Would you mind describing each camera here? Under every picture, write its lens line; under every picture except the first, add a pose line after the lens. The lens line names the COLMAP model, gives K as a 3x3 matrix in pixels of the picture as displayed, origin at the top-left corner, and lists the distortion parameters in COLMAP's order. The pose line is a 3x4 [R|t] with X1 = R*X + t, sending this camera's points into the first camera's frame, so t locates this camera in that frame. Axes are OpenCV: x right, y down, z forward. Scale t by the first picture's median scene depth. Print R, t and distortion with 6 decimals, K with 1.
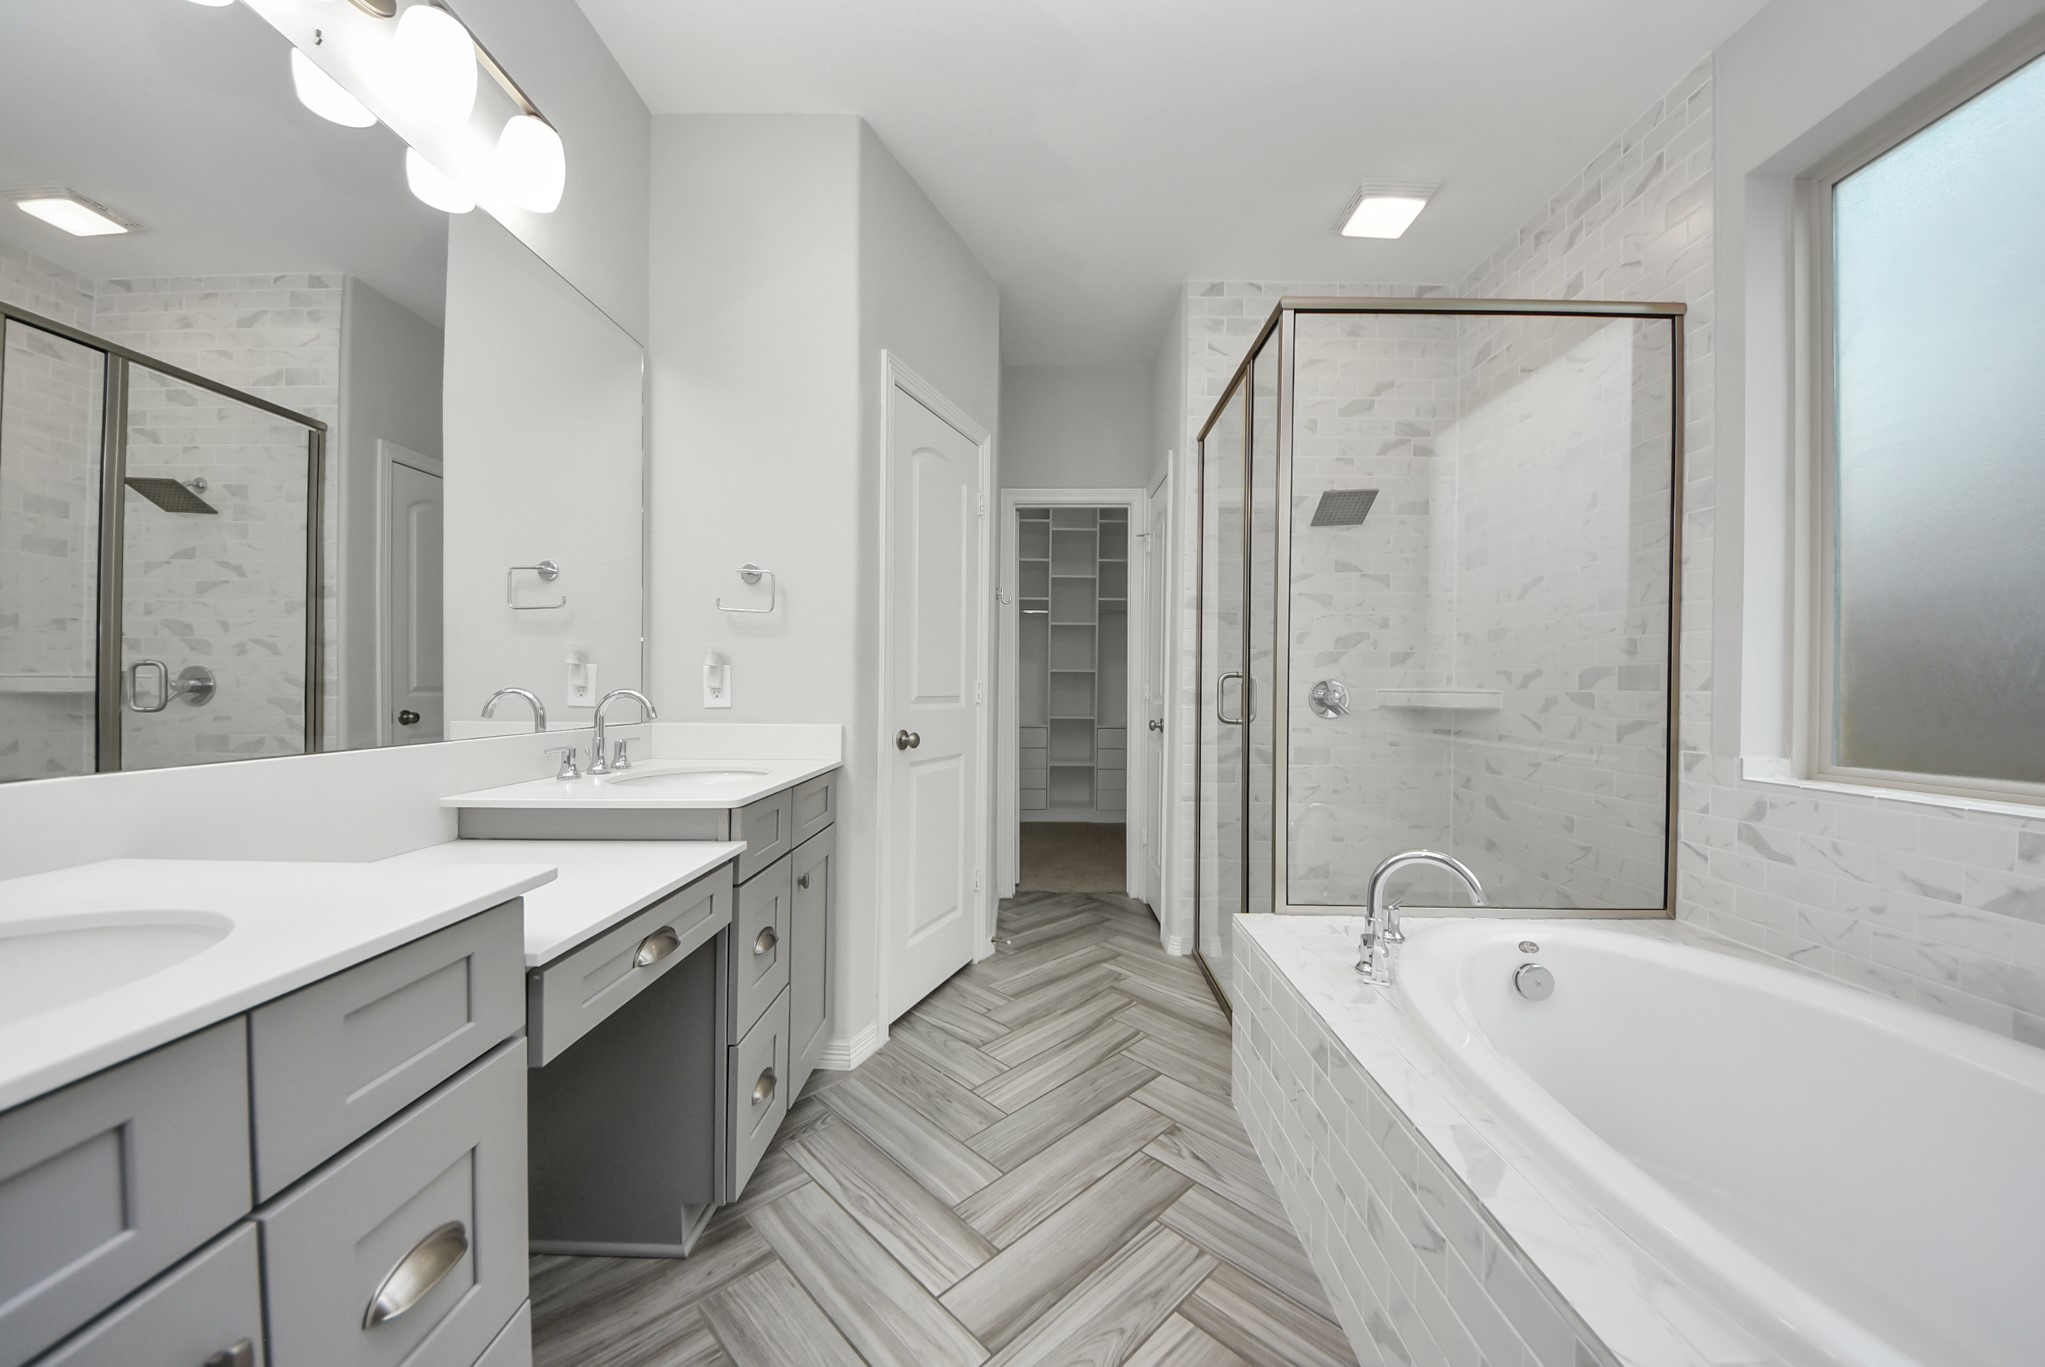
lens RADIAL K [[736.3, 0, 1027.3], [0, 736.3, 692.6], [0, 0, 1]] dist [0.001135, 0.000005]
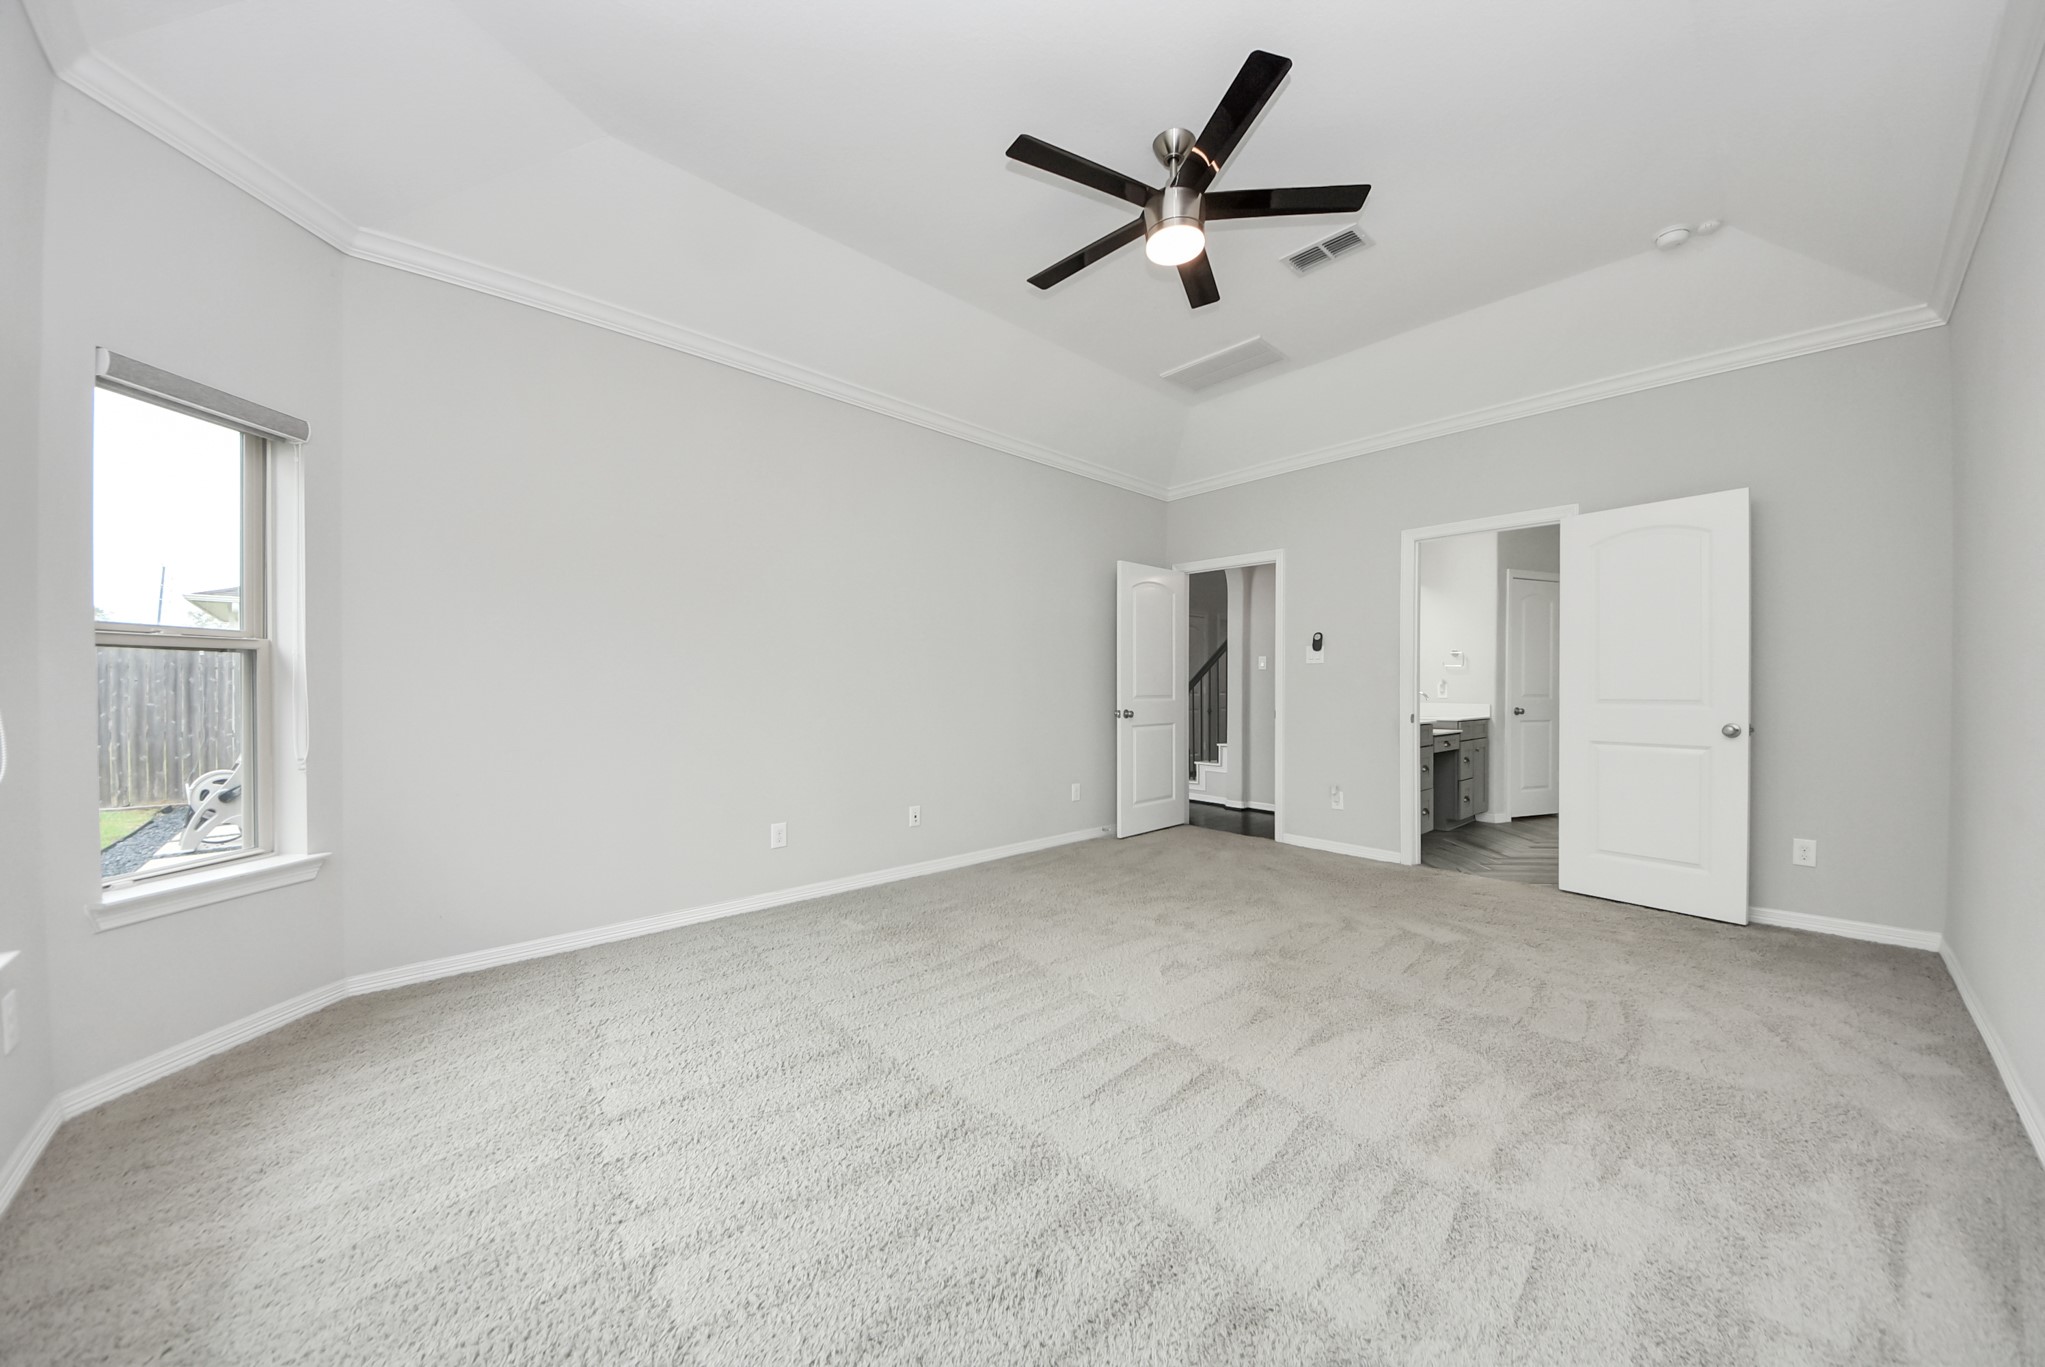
lens RADIAL K [[736.3, 0, 1027.3], [0, 736.3, 692.6], [0, 0, 1]] dist [0.001135, 0.000005]
pose [[0.687950, 0.001093, -0.725757, 0.577617], [0.000994, 0.999997, 0.002449, -0.011232], [0.725757, -0.002406, 0.687946, -2.234041]]
